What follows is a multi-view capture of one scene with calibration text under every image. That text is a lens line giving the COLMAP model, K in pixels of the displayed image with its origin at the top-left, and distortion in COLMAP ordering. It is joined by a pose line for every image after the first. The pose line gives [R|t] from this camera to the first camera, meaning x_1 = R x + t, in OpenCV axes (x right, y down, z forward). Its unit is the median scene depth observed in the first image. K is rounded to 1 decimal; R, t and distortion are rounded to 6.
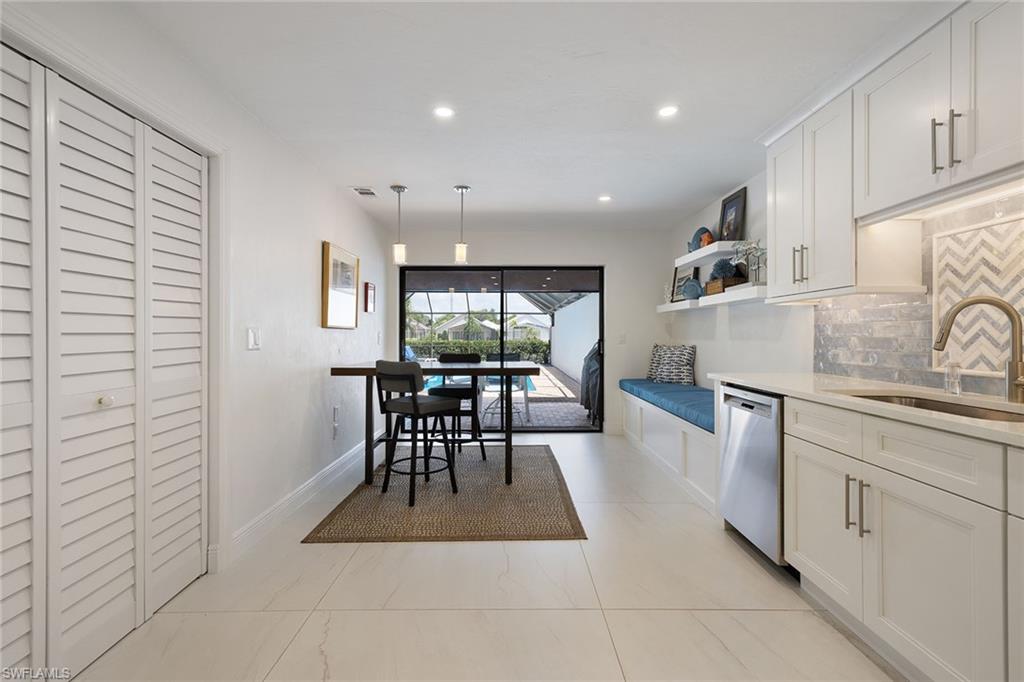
lens RADIAL K [[464.0, 0, 522.5], [0, 464.0, 336.5], [0, 0, 1]] dist [-0.002096, -0.000102]
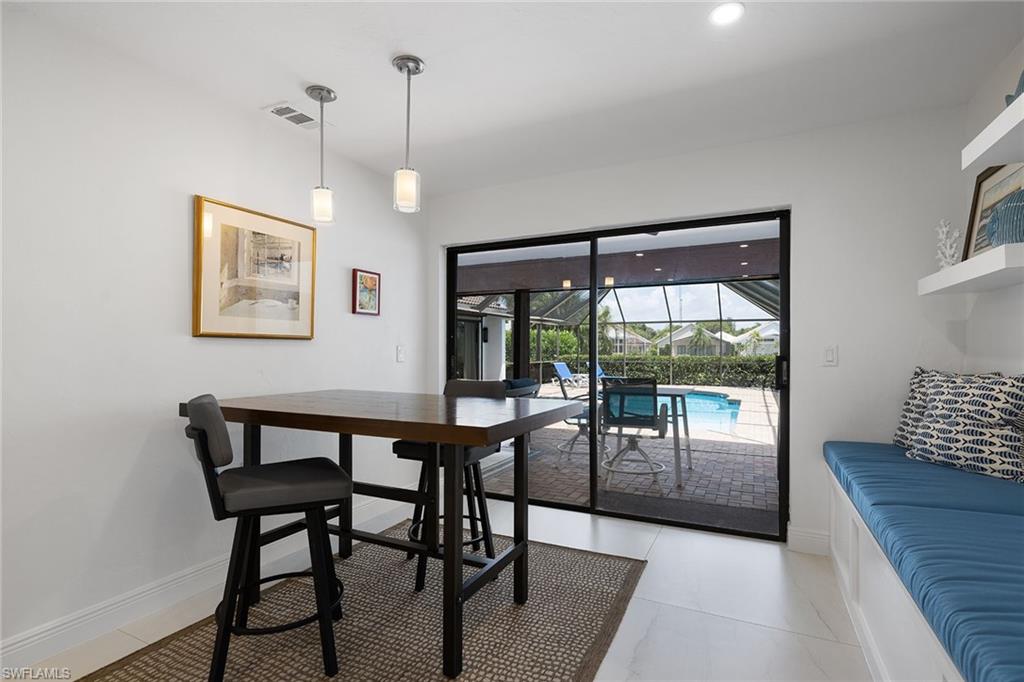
lens RADIAL K [[506.0, 0, 510.5], [0, 506.0, 354.5], [0, 0, 1]] dist [0.003403, 0.001017]
pose [[0.886940, 0.003189, -0.461873, 0.041763], [0.000067, 0.999975, 0.007033, 0.000075], [0.461884, -0.006269, 0.886918, 0.098710]]
